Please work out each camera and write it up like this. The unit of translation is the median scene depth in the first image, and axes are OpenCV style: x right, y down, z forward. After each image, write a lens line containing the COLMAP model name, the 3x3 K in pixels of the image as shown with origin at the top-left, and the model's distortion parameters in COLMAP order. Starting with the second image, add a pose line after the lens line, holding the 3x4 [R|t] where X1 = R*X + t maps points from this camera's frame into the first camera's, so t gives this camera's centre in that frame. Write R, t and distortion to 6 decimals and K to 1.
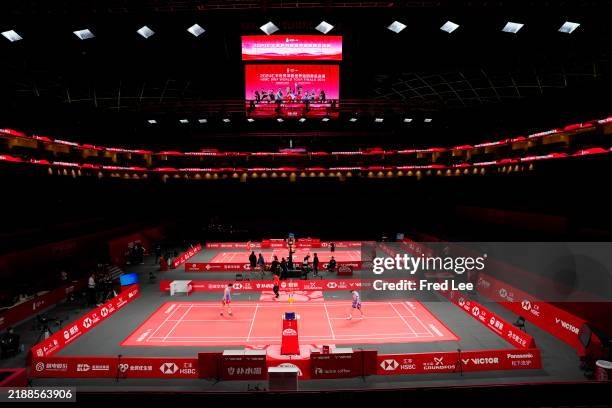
lens RADIAL K [[415.7, 0, 306.0], [0, 415.7, 204.0], [0, 0, 1]] dist [-0.112049, 0.066872]
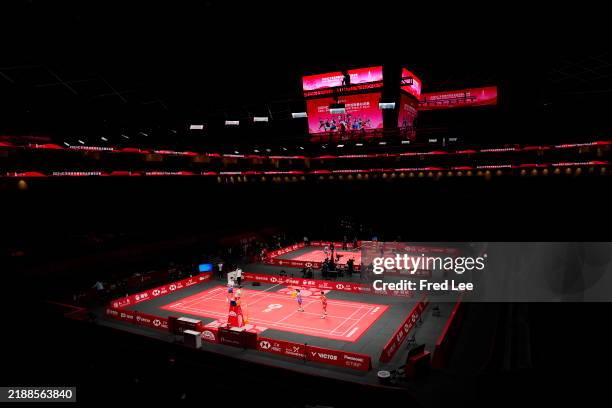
lens RADIAL K [[415.7, 0, 306.0], [0, 415.7, 204.0], [0, 0, 1]] dist [-0.112049, 0.066872]
pose [[0.874770, 0.014534, -0.484320, 0.239793], [-0.001717, 0.999637, 0.026897, -0.033686], [0.484535, -0.022697, 0.874478, -0.044889]]
